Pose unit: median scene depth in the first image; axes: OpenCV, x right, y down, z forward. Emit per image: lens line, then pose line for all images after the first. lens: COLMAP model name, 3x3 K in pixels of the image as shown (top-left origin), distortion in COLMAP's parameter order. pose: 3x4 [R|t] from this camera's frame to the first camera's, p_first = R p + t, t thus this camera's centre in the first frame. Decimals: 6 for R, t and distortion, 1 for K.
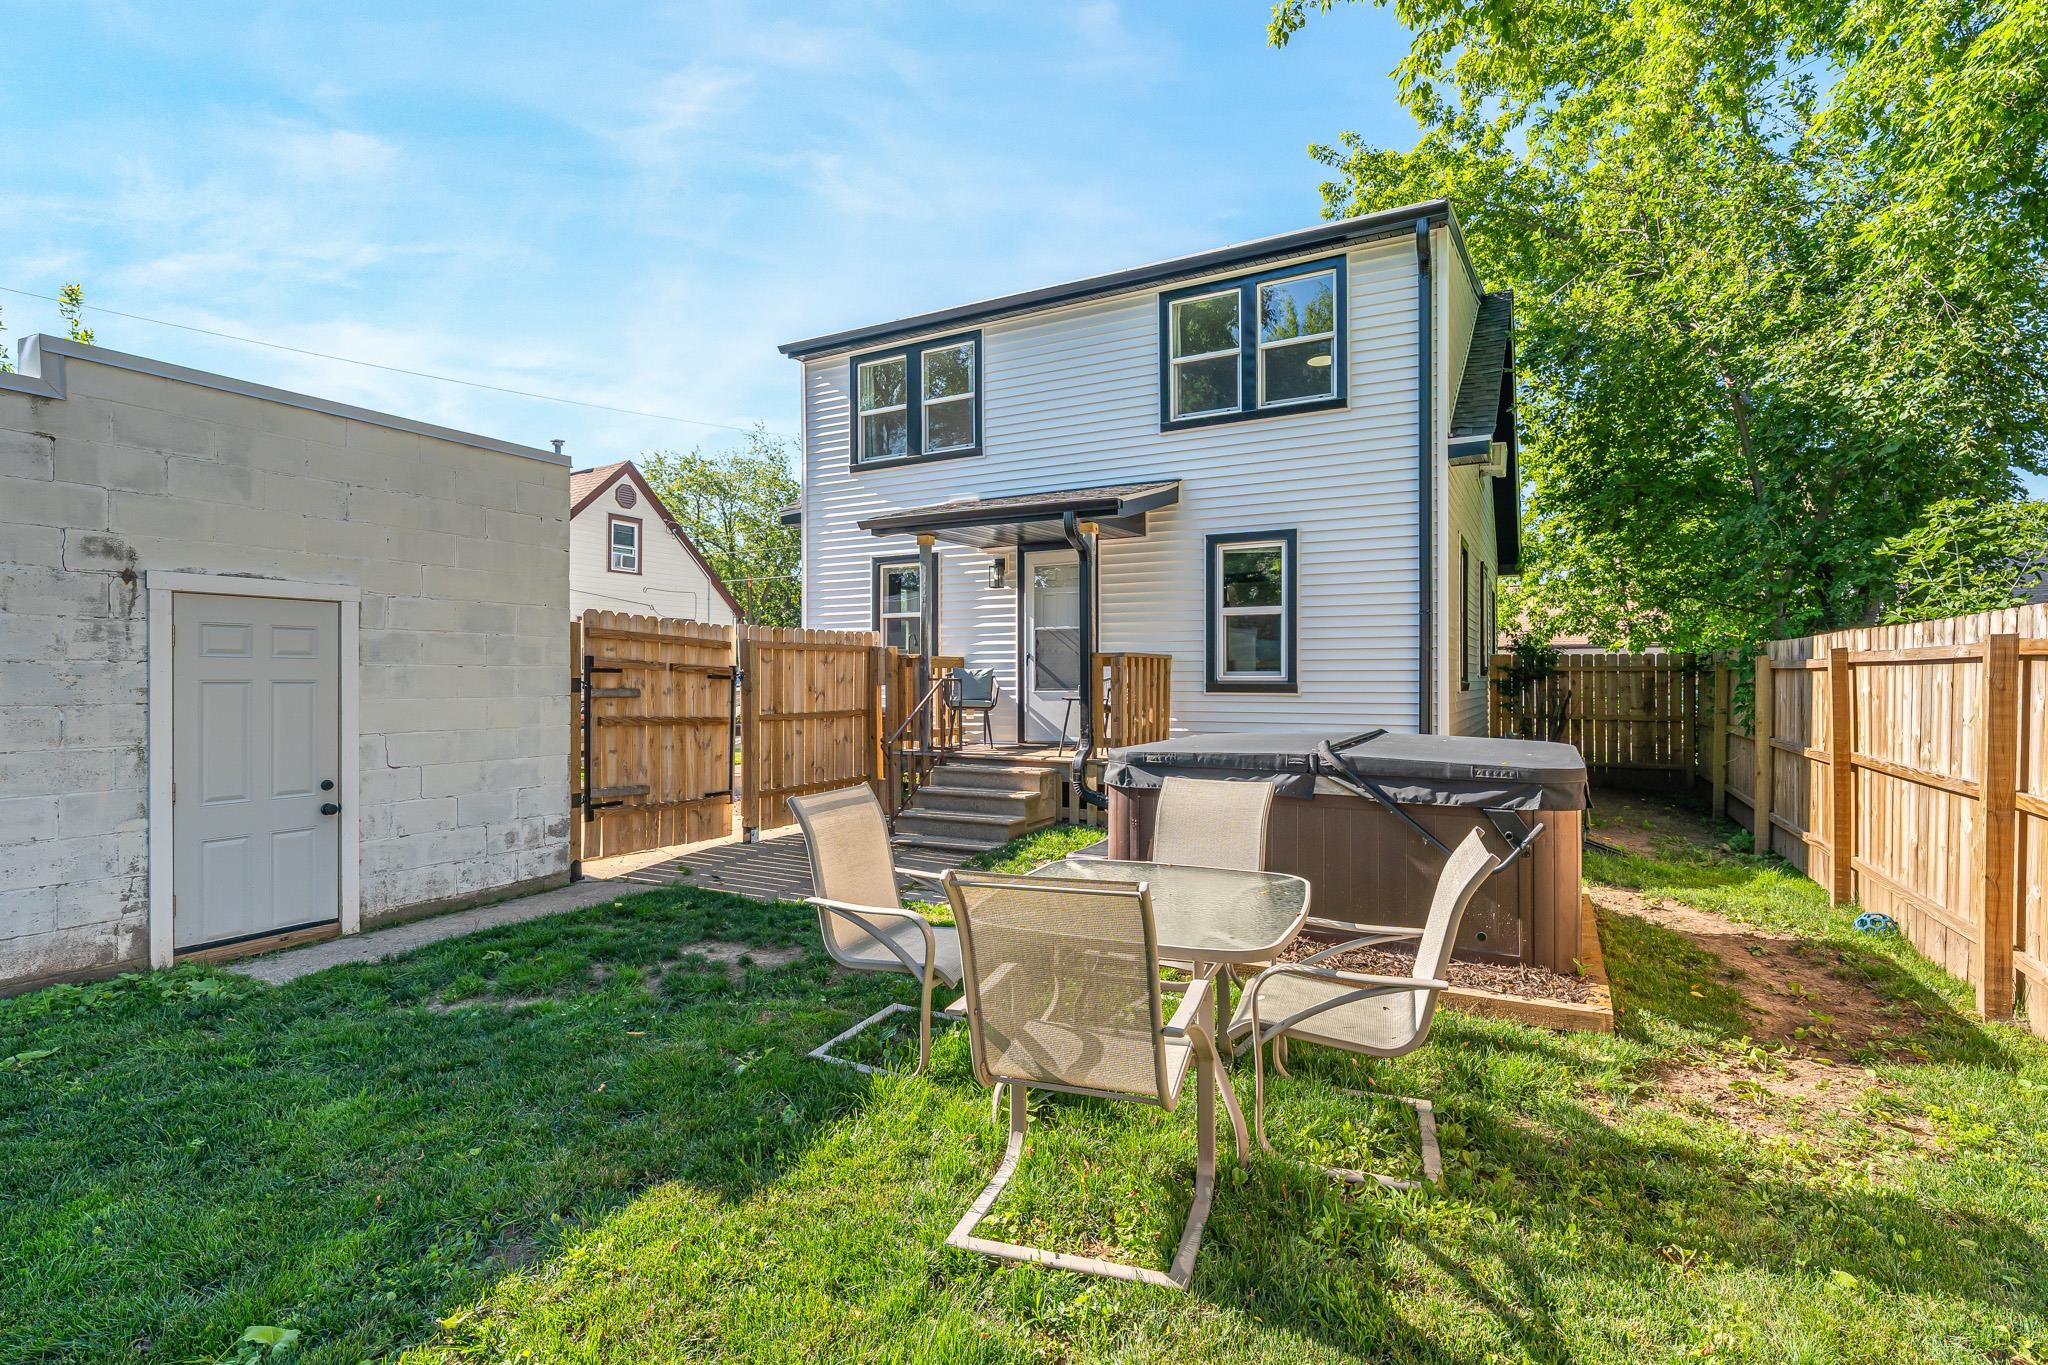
lens RADIAL K [[1037.8, 0, 1016.4], [0, 1037.8, 680.9], [0, 0, 1]] dist [0.006502, 0.000973]
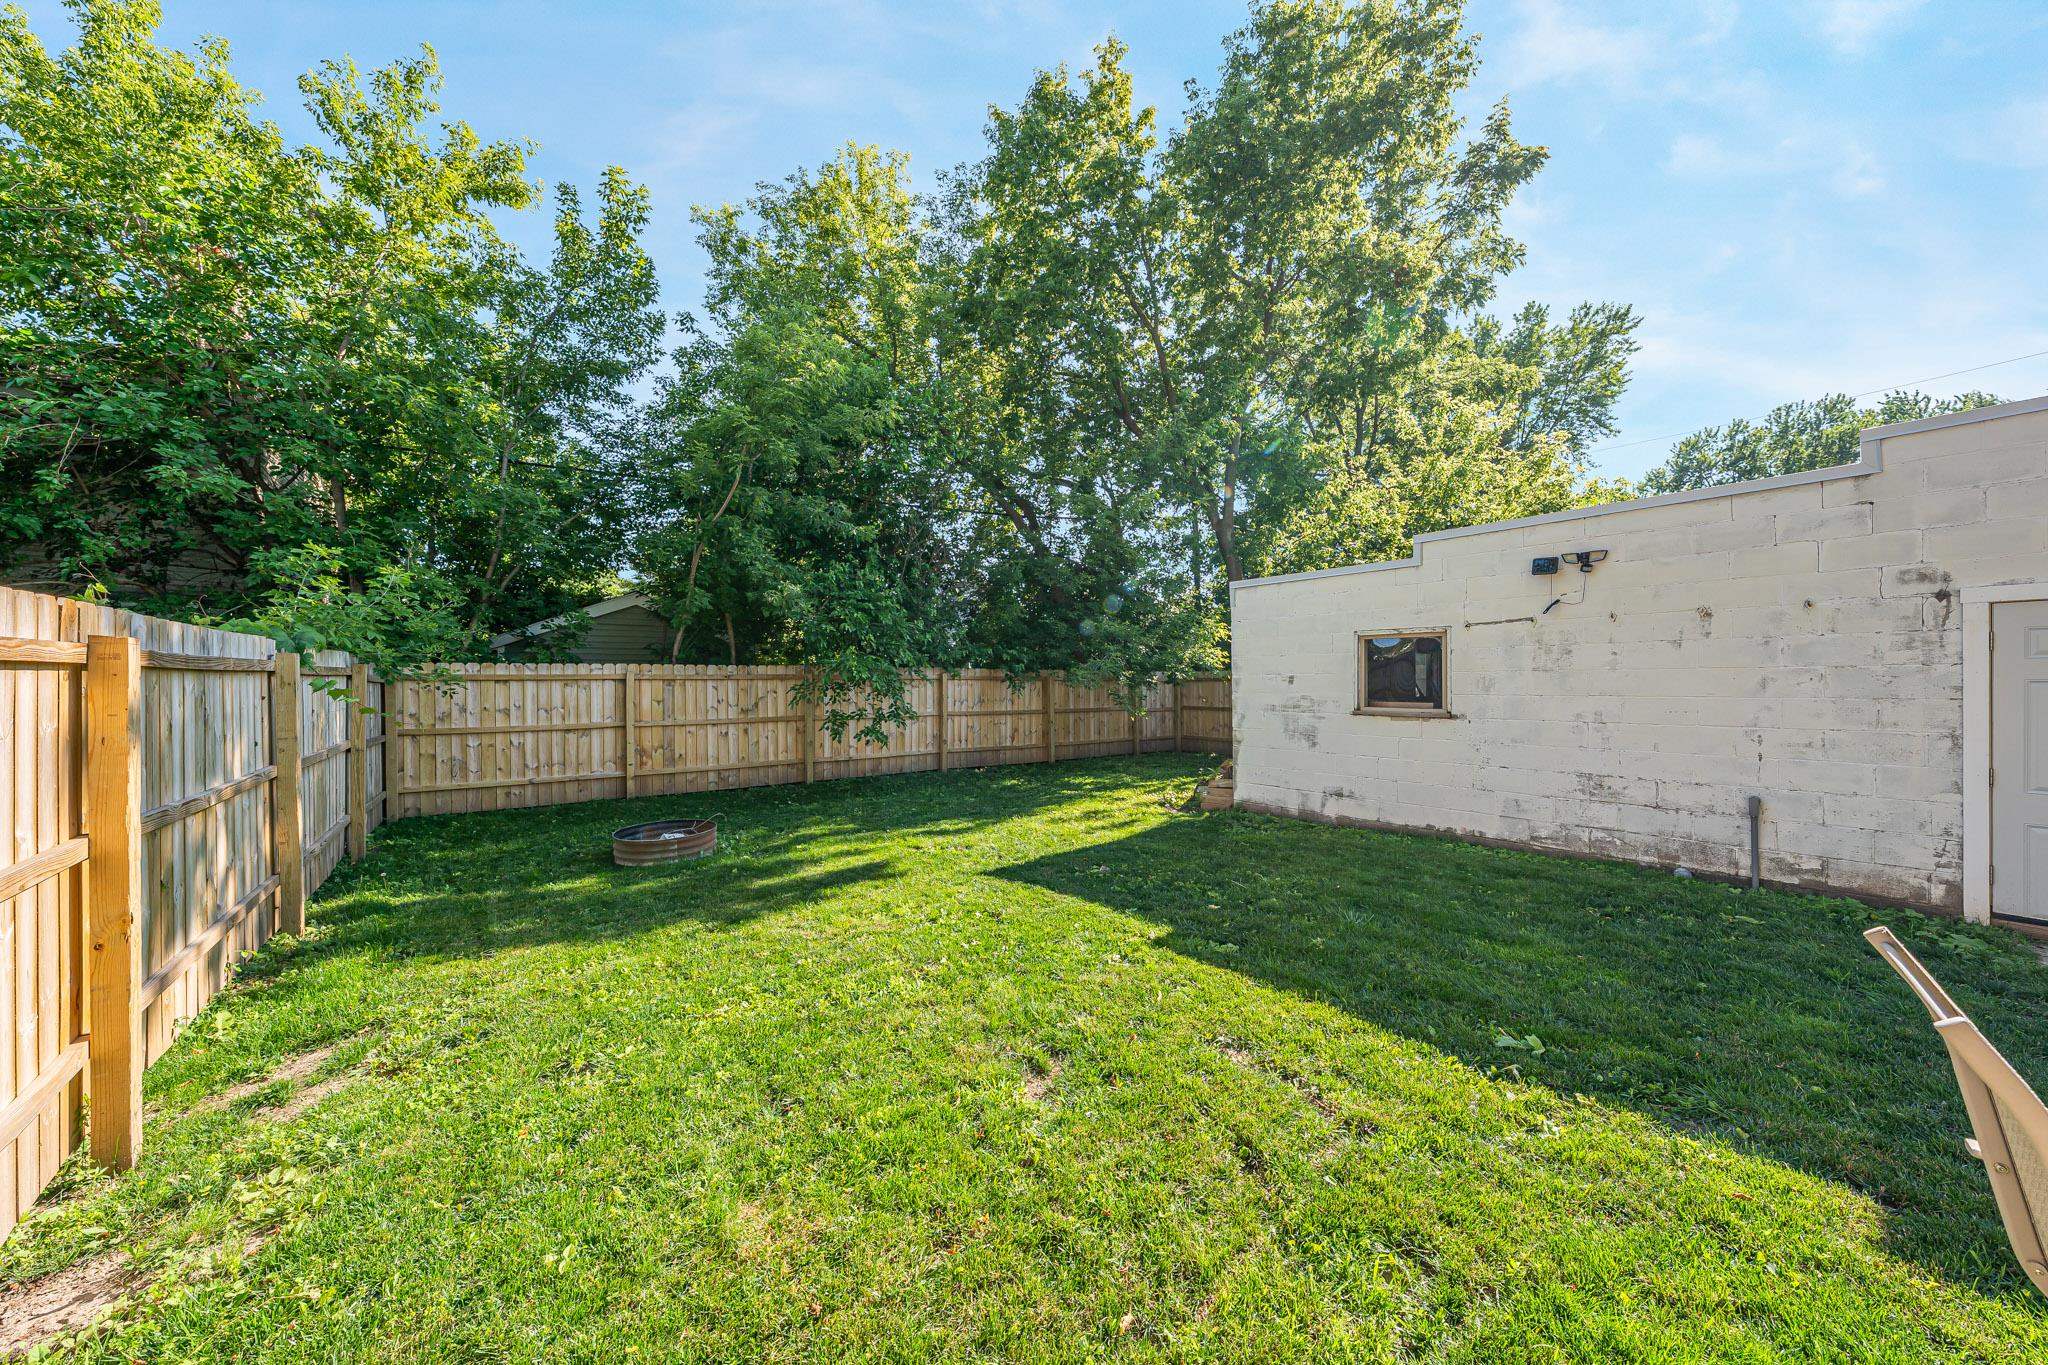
lens RADIAL K [[715.1, 0, 1018.6], [0, 715.1, 689.3], [0, 0, 1]] dist [0.000410, 0.000033]
pose [[-0.420426, 0.003208, -0.907321, 0.207153], [-0.001757, 0.999989, 0.004350, 0.004910], [0.907325, 0.003423, -0.420416, 0.198027]]
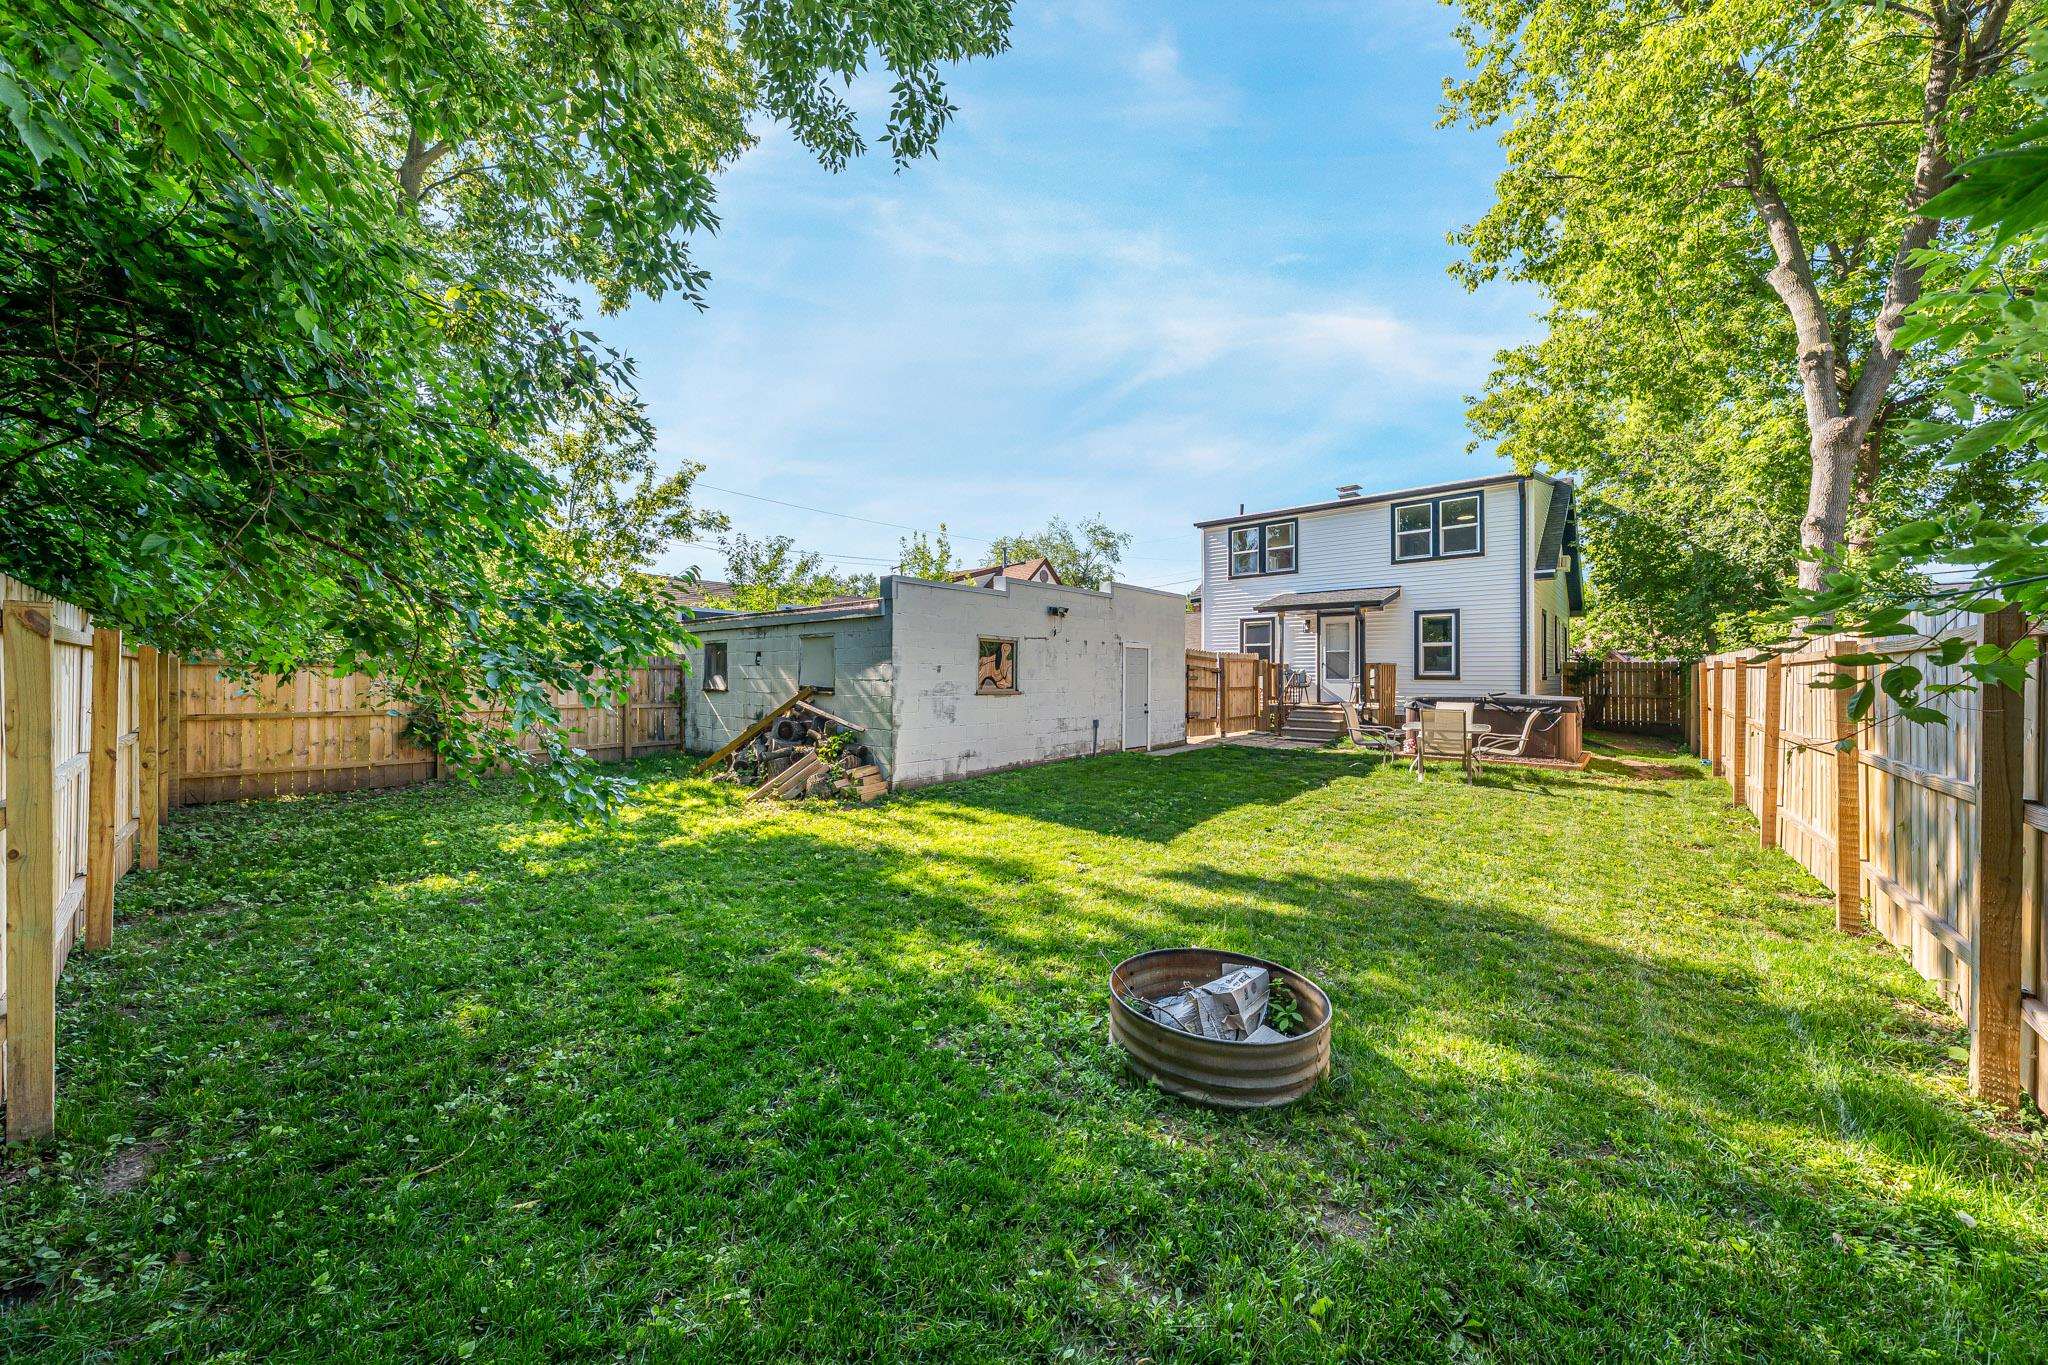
lens RADIAL K [[715.1, 0, 1032.6], [0, 715.1, 671.2], [0, 0, 1]] dist [0.000410, 0.000033]
pose [[0.974226, 0.001797, -0.225568, -0.297355], [-0.003564, 0.999966, -0.007428, 0.006754], [0.225547, 0.008040, 0.974199, -0.761013]]
